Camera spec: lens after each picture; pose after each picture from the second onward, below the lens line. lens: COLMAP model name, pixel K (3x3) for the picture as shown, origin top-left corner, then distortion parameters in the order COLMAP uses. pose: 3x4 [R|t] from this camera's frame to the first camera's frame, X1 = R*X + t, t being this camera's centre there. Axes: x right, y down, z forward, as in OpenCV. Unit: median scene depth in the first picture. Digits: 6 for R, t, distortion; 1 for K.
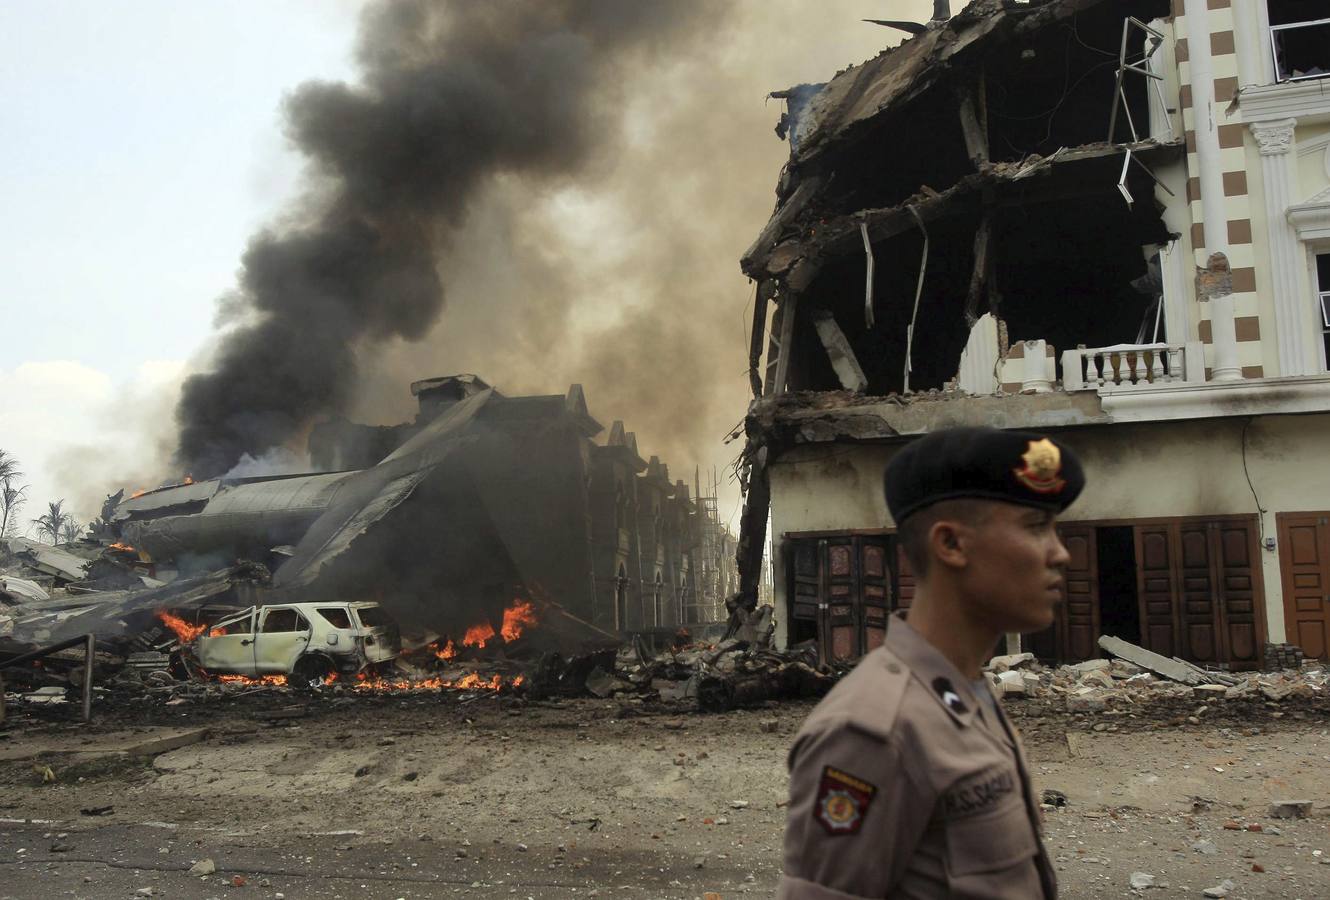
lens RADIAL K [[1244.0, 0, 661.8], [0, 1244.0, 458.9], [0, 0, 1]] dist [-0.001330, 0.000000]
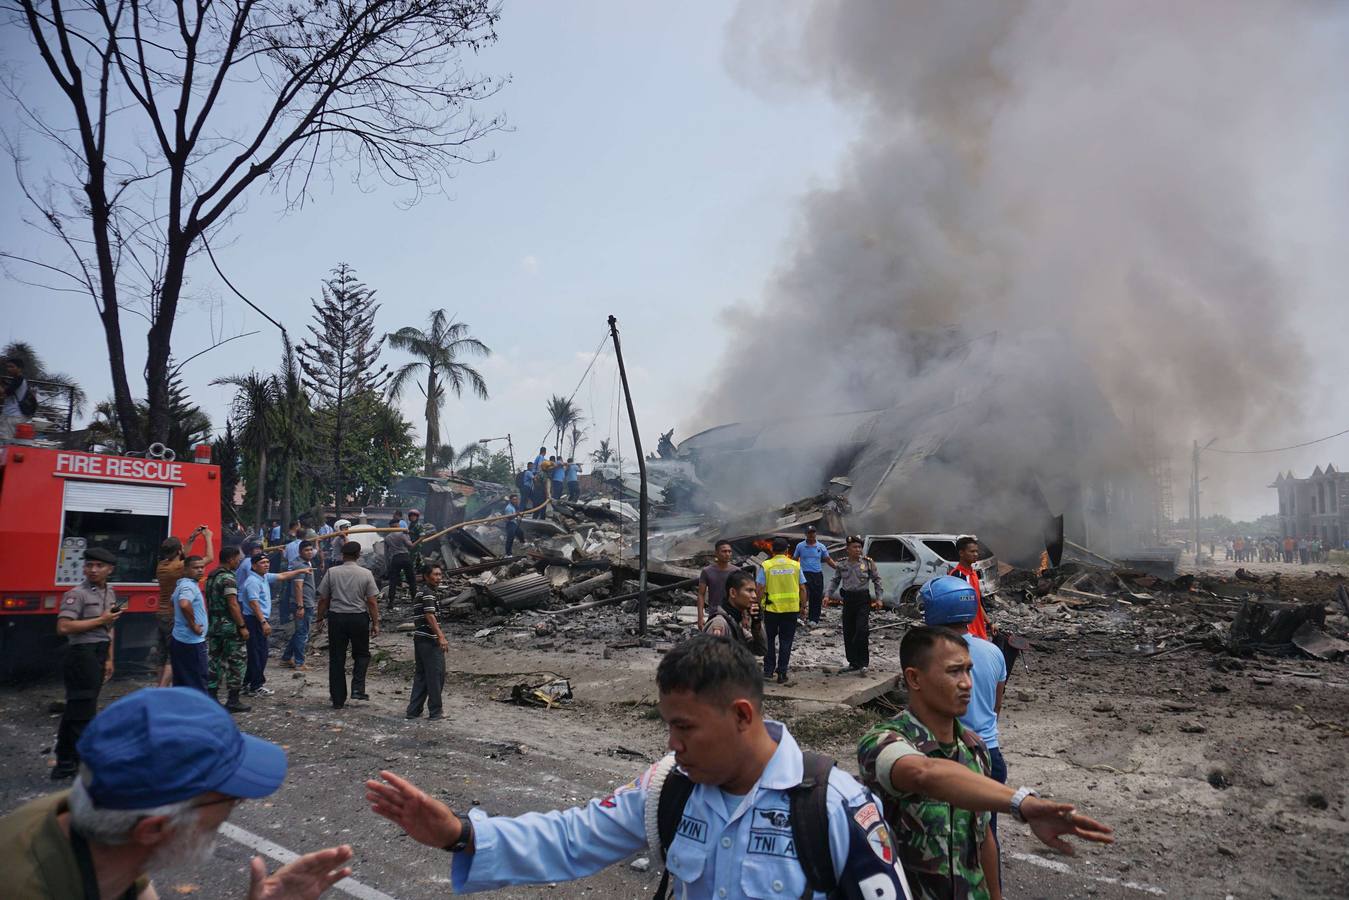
lens RADIAL K [[972.2, 0, 669.9], [0, 972.2, 446.9], [0, 0, 1]] dist [-0.004785, 0.028216]
pose [[0.938818, -0.002006, -0.344409, -0.202408], [0.015999, 0.999158, 0.037792, 0.012247], [0.344043, -0.040990, 0.938059, 0.193768]]
